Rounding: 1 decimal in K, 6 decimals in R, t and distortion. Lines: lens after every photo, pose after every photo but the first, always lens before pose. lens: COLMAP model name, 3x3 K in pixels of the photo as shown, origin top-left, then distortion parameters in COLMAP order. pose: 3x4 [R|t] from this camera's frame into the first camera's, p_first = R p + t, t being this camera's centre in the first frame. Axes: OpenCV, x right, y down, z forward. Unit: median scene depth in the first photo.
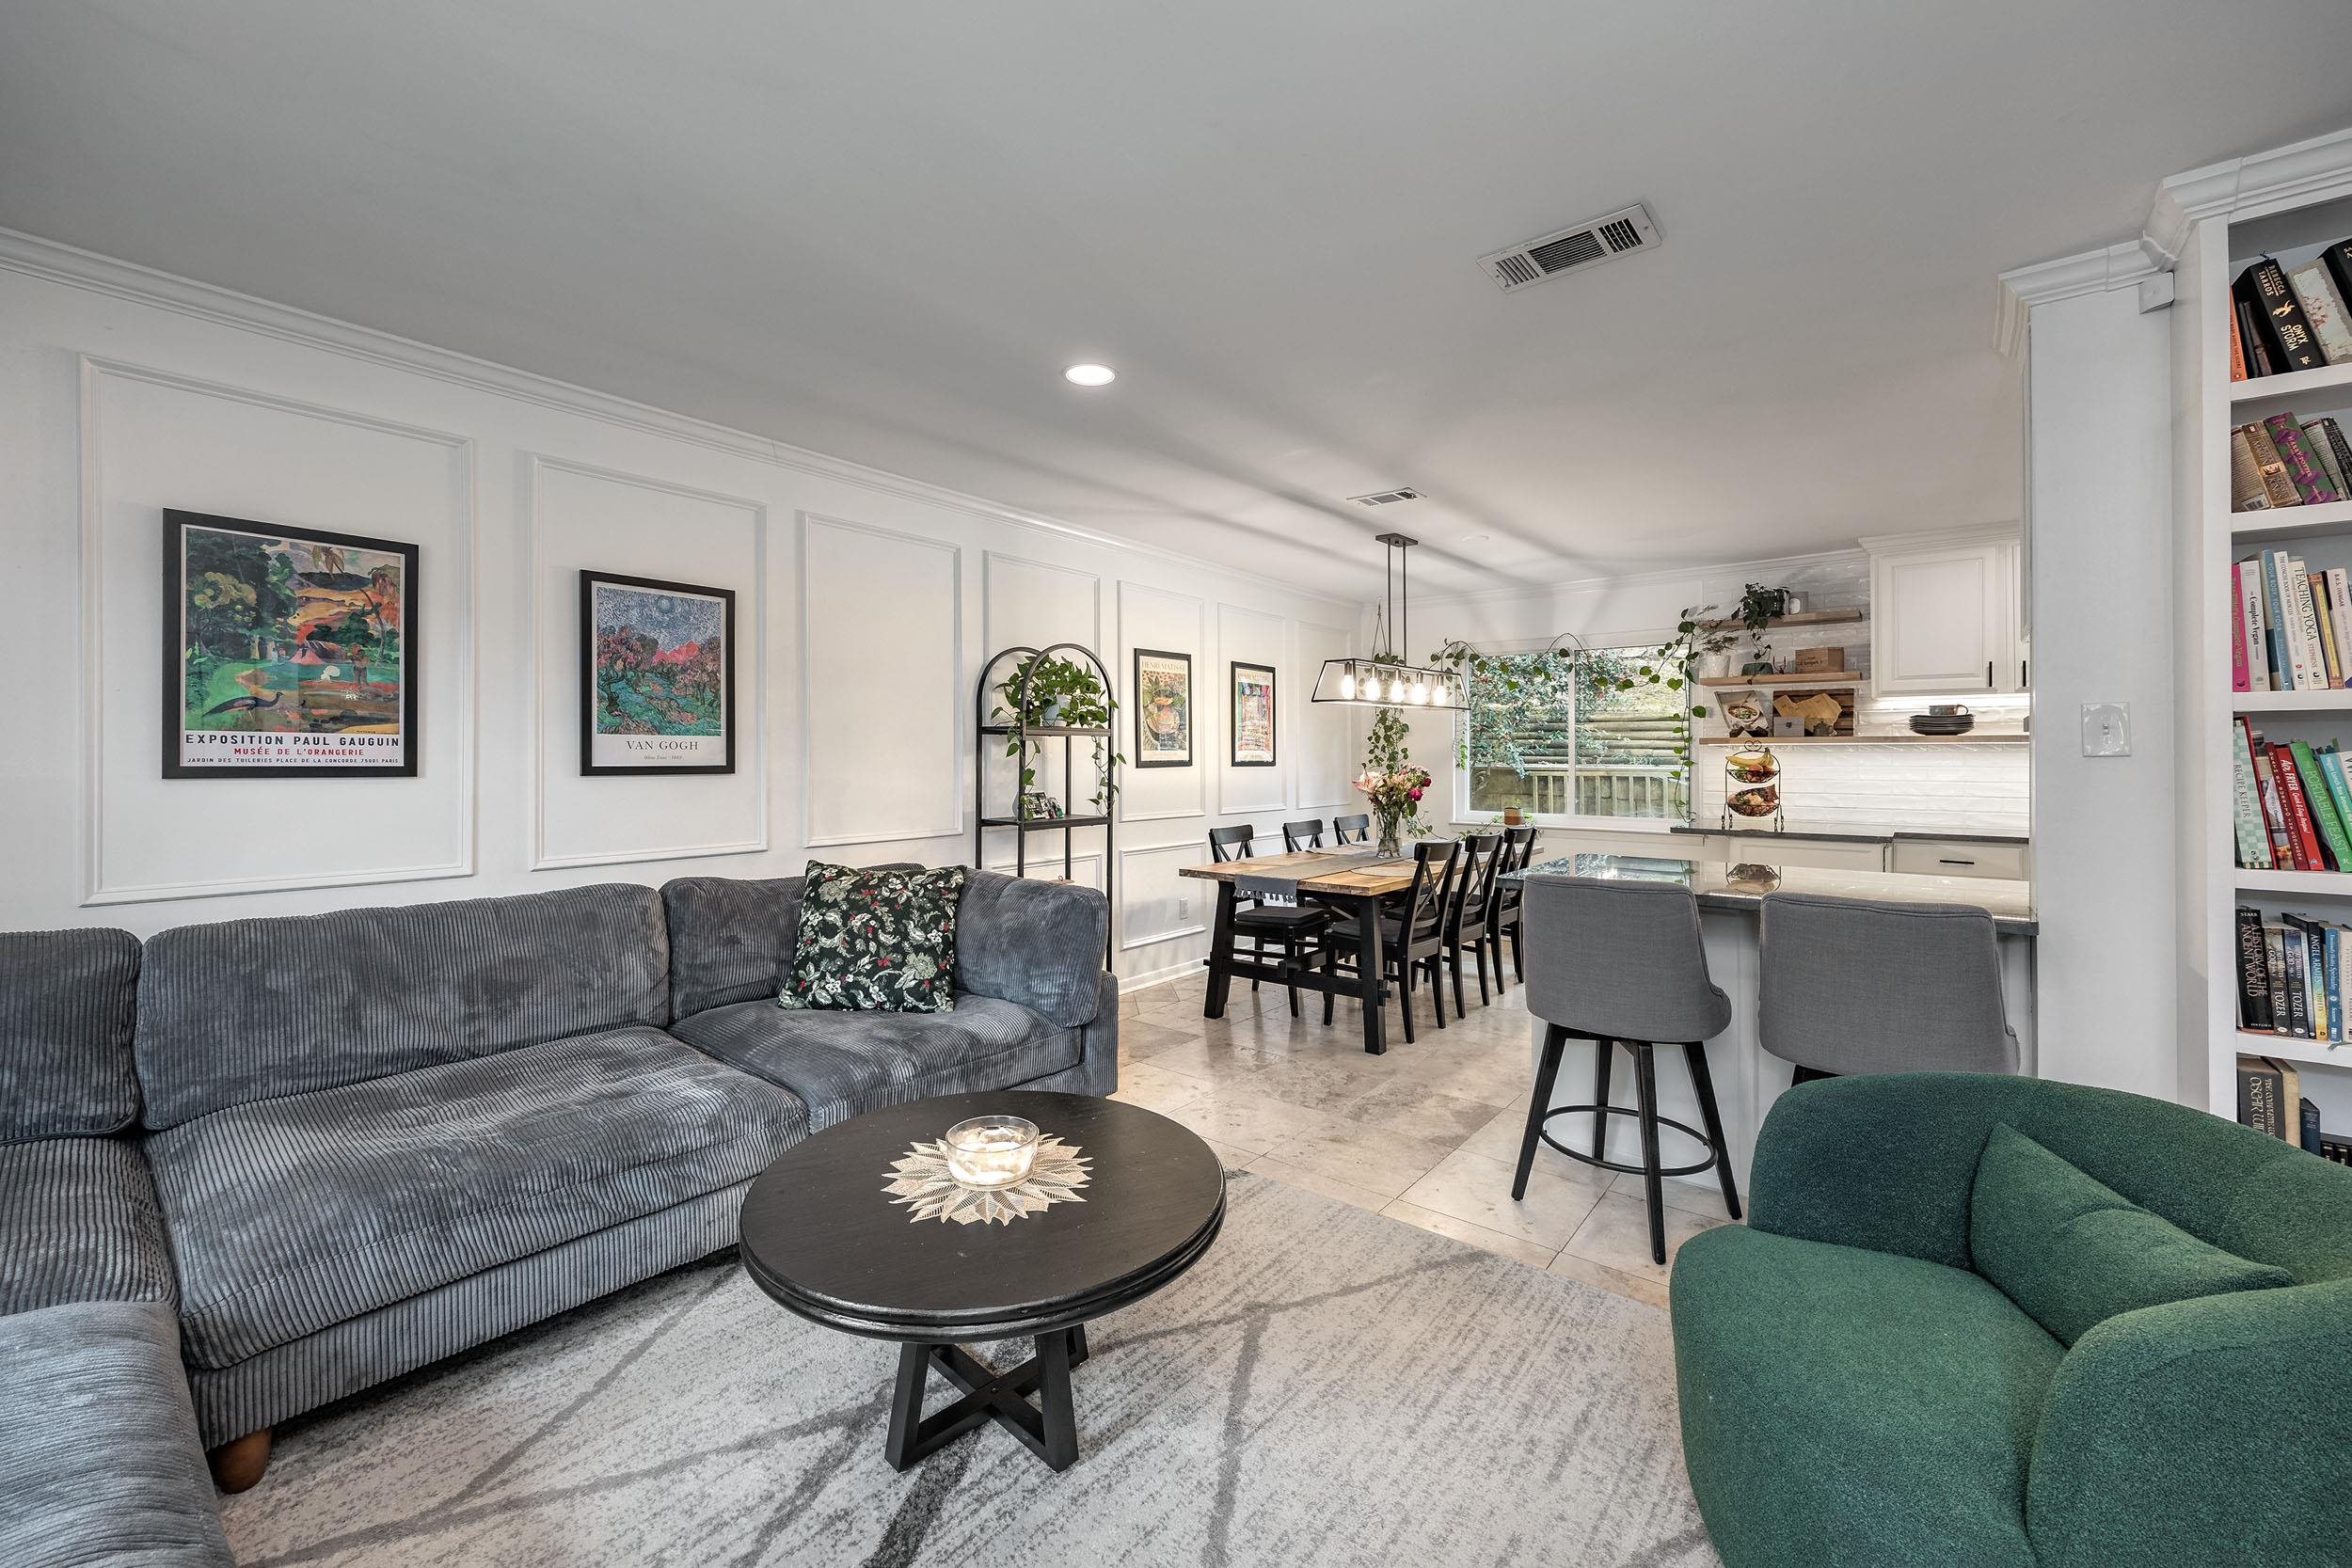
lens RADIAL K [[867.9, 0, 1127.6], [0, 867.9, 764.4], [0, 0, 1]] dist [-0.001644, -0.000172]
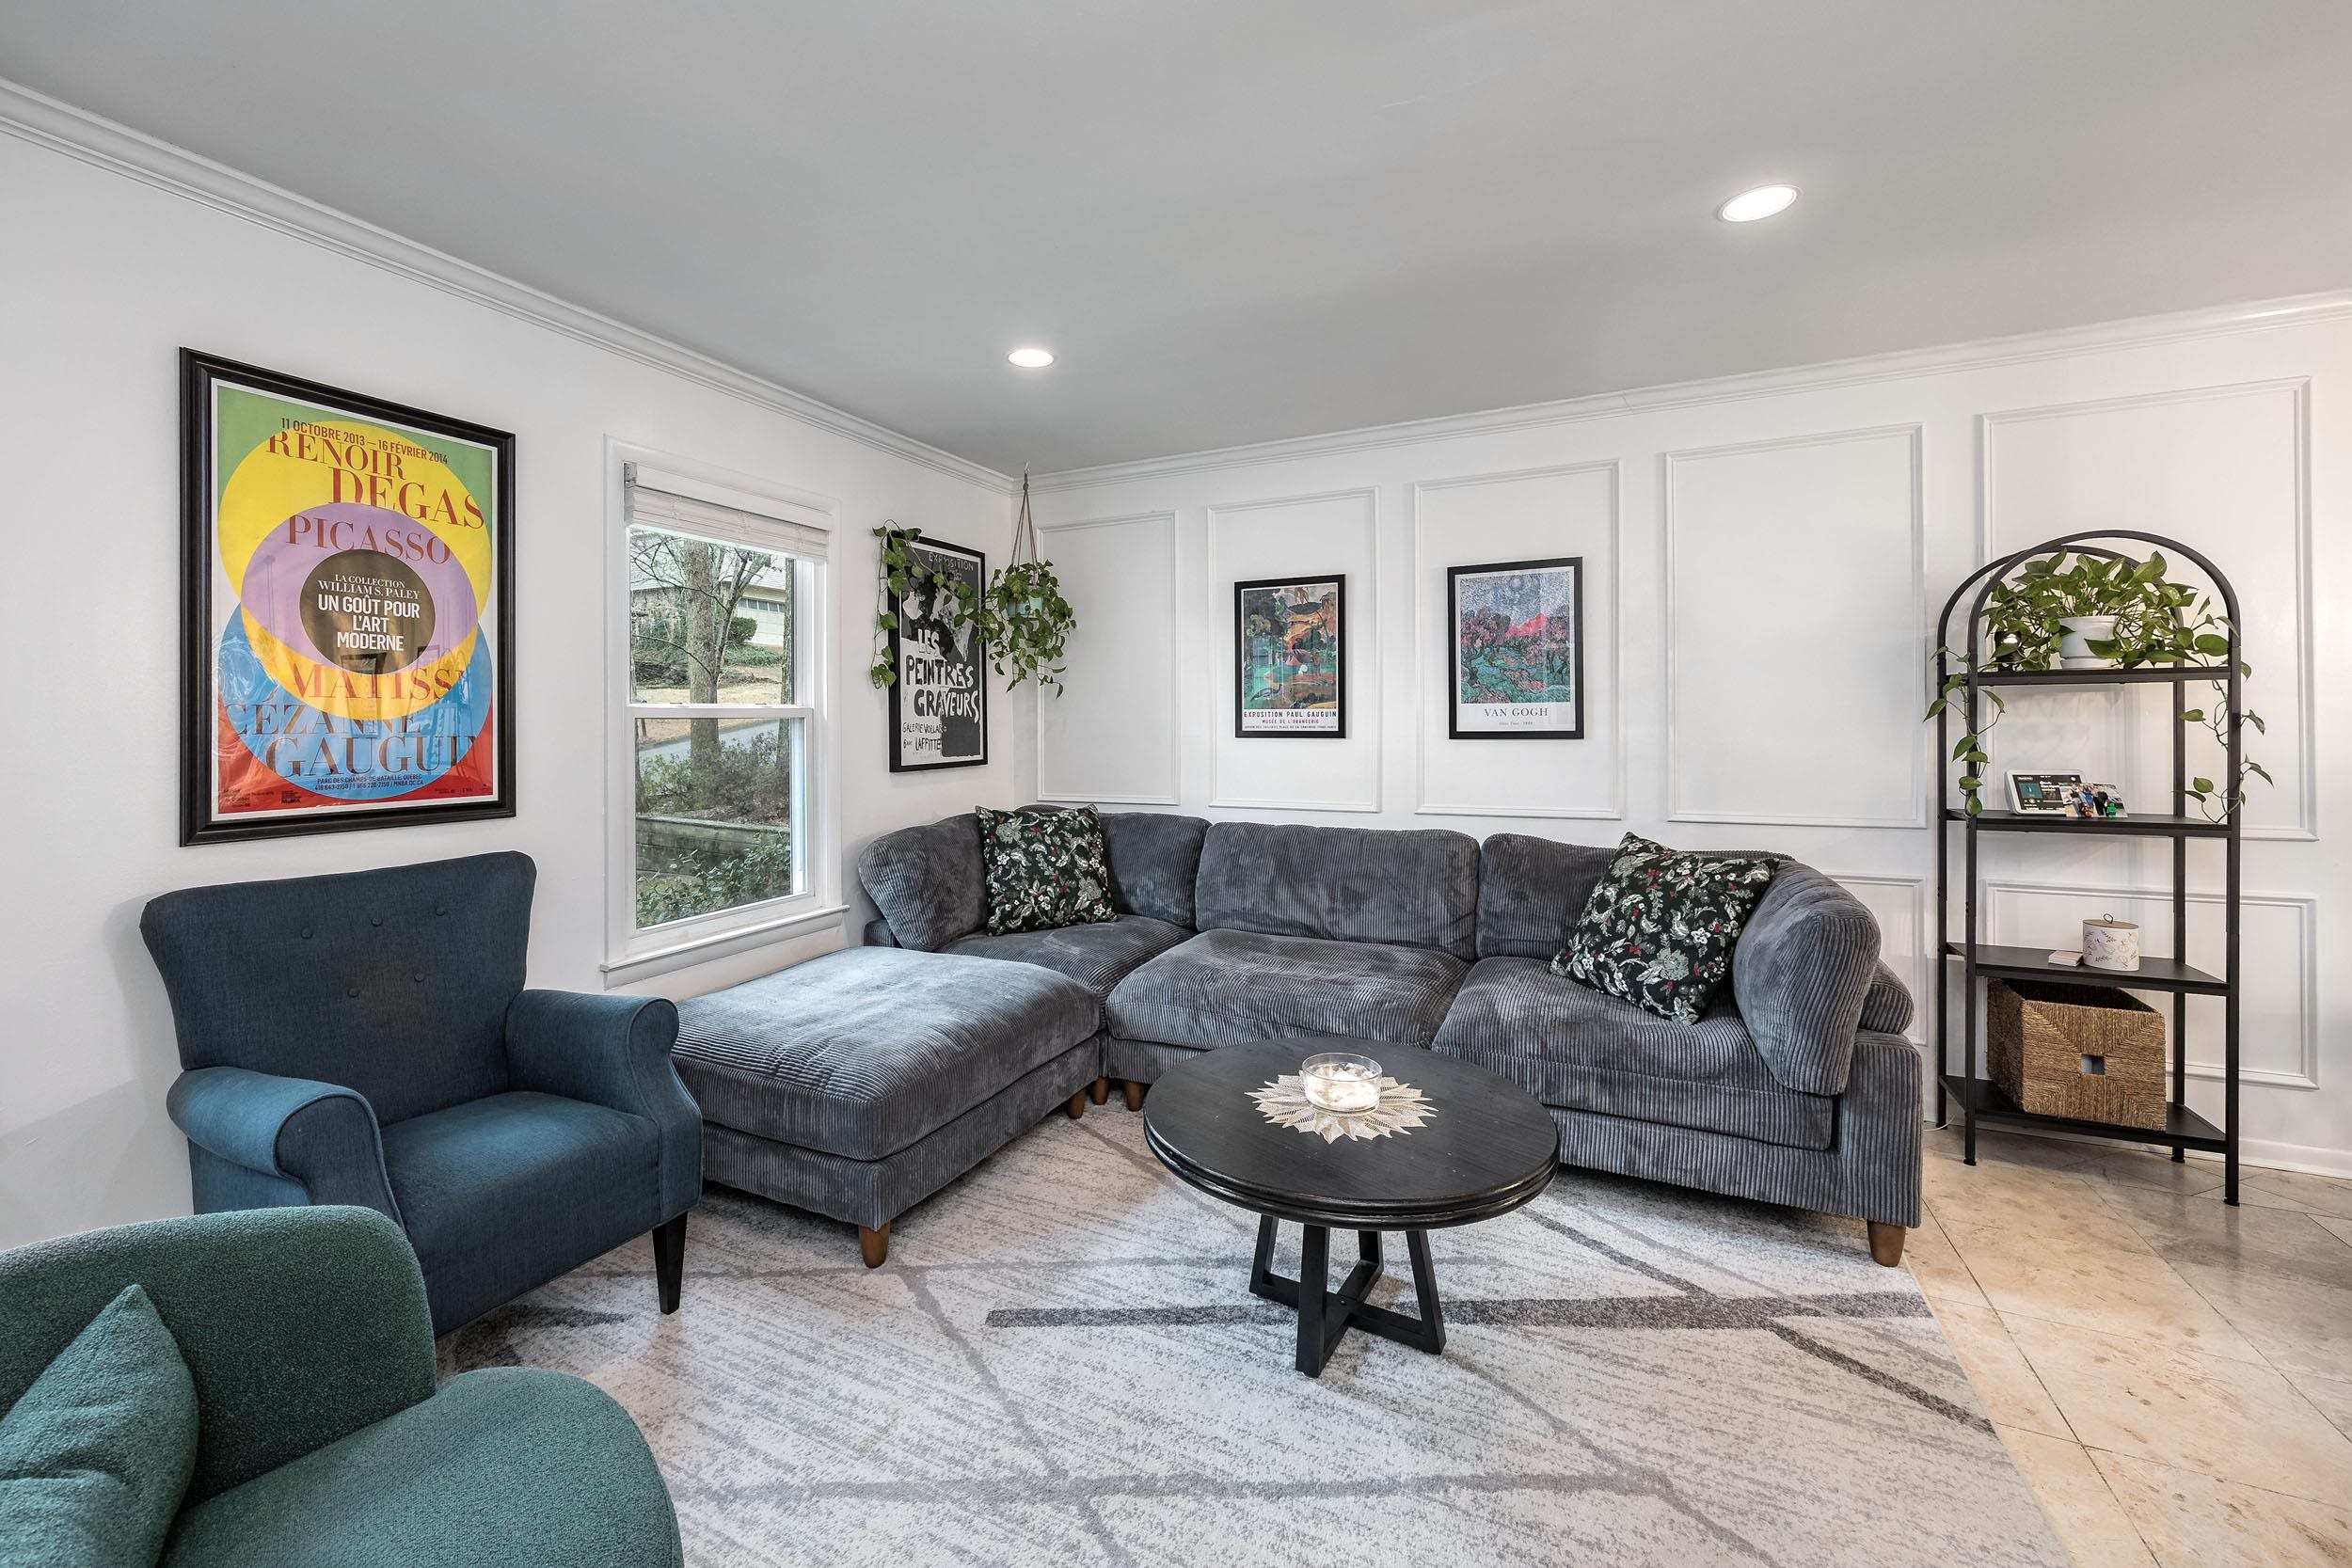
lens RADIAL K [[981.9, 0, 1184.0], [0, 981.9, 721.5], [0, 0, 1]] dist [-0.002416, -0.000612]
pose [[0.278319, -0.006836, -0.960464, 0.511464], [-0.000542, 0.999973, -0.007274, -0.000953], [0.960489, 0.002545, 0.278307, 0.240866]]
